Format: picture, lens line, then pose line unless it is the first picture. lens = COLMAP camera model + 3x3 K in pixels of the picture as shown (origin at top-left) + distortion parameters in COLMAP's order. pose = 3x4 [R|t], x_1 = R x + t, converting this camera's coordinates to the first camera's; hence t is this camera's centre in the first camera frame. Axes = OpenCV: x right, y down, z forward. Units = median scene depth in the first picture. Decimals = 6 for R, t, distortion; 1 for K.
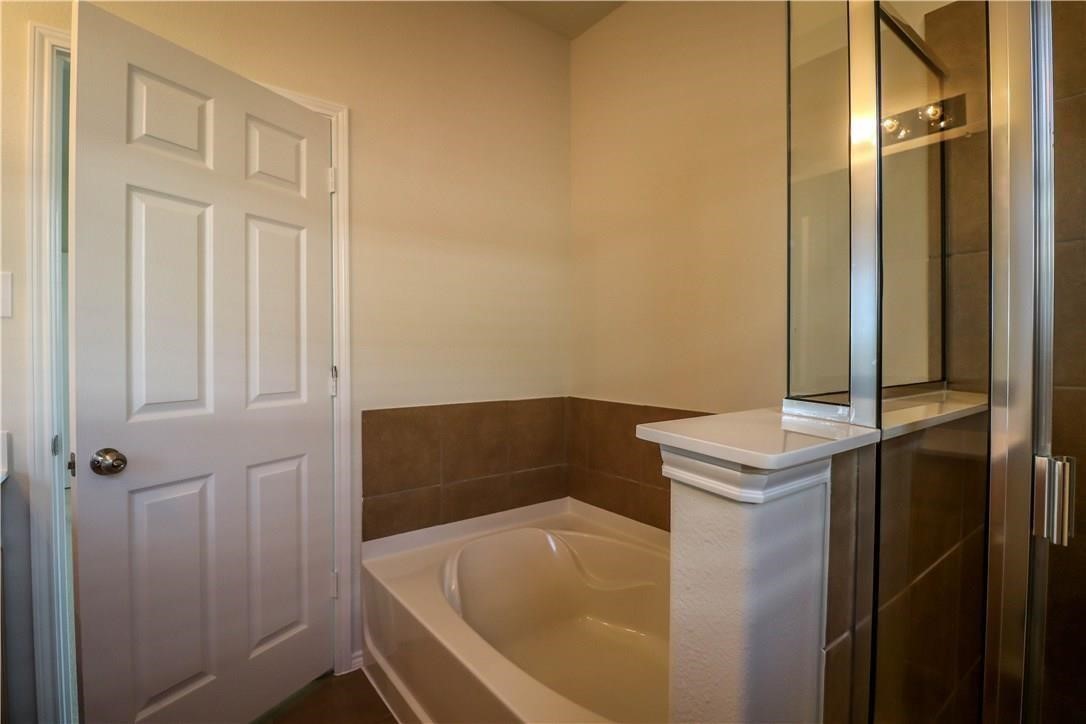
lens RADIAL K [[518.1, 0, 539.1], [0, 518.1, 353.8], [0, 0, 1]] dist [-0.016283, -0.002799]
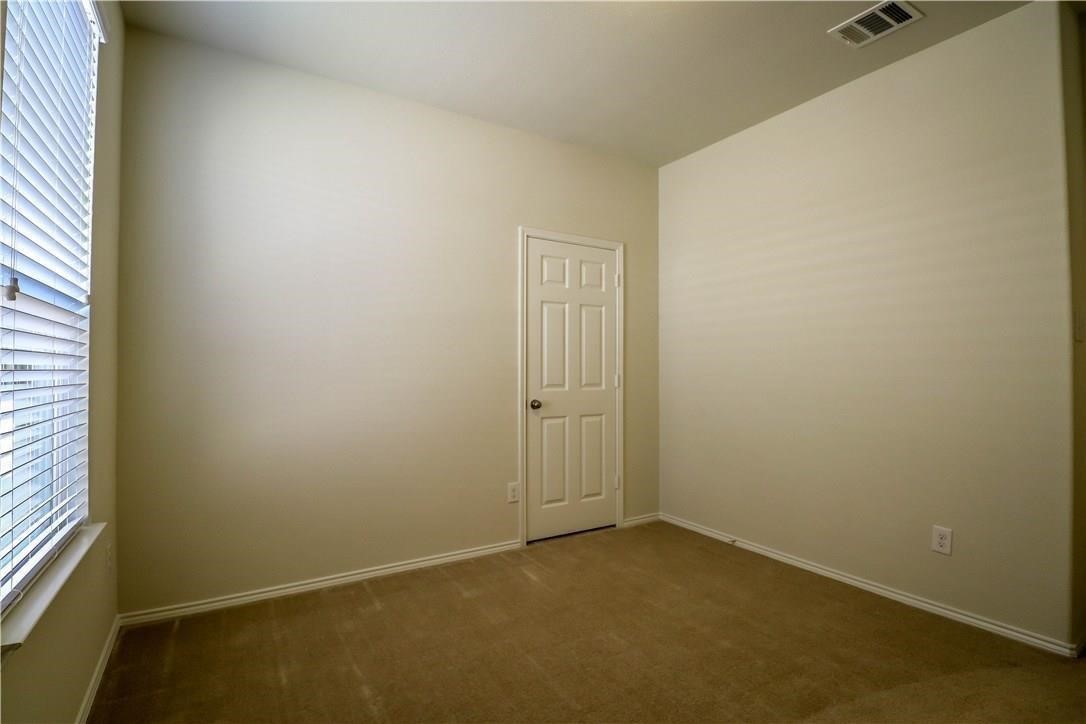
lens RADIAL K [[518.1, 0, 541.7], [0, 518.1, 363.6], [0, 0, 1]] dist [-0.016283, -0.002799]
pose [[0.853548, -0.009021, -0.520935, 0.467248], [-0.003201, 0.999740, -0.022556, 0.042618], [0.521004, 0.020920, 0.853298, -1.016157]]
